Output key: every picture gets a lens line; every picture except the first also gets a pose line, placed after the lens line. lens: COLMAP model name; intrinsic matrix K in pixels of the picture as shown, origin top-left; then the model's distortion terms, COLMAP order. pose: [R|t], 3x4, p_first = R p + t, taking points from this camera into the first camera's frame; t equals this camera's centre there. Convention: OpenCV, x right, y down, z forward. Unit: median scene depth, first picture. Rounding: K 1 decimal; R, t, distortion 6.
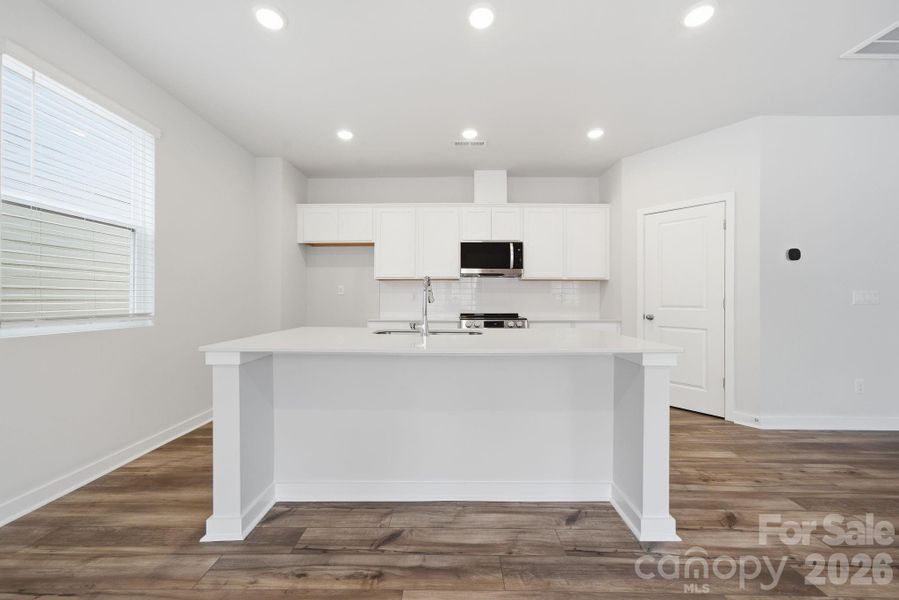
lens RADIAL K [[351.3, 0, 449.8], [0, 351.3, 303.6], [0, 0, 1]] dist [0.006713, 0.000041]
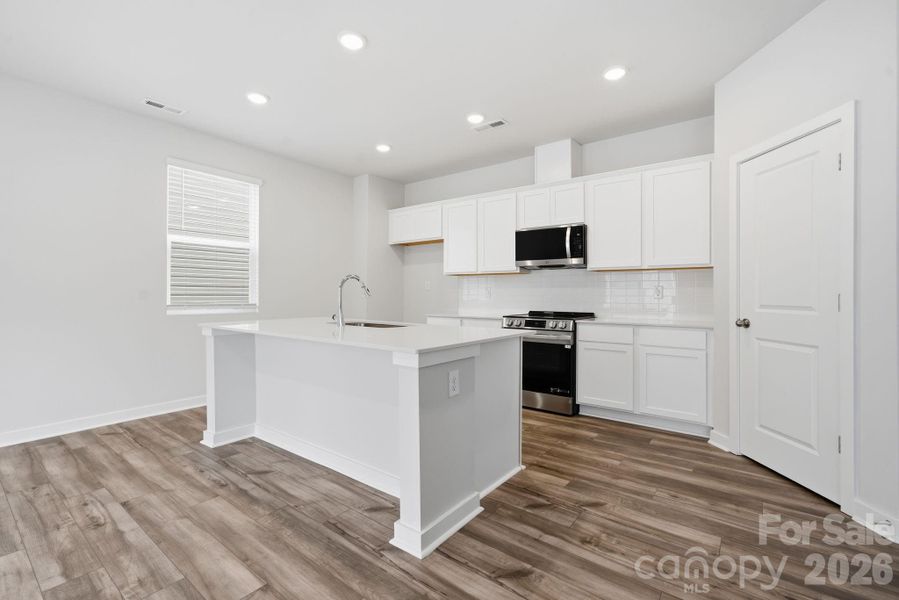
lens RADIAL K [[406.7, 0, 453.6], [0, 406.7, 296.7], [0, 0, 1]] dist [0.001679, 0.000183]
pose [[0.797054, 0.007308, -0.603864, 0.567985], [-0.009541, 0.999954, -0.000492, -0.006130], [0.603833, 0.006153, 0.797087, 0.082942]]
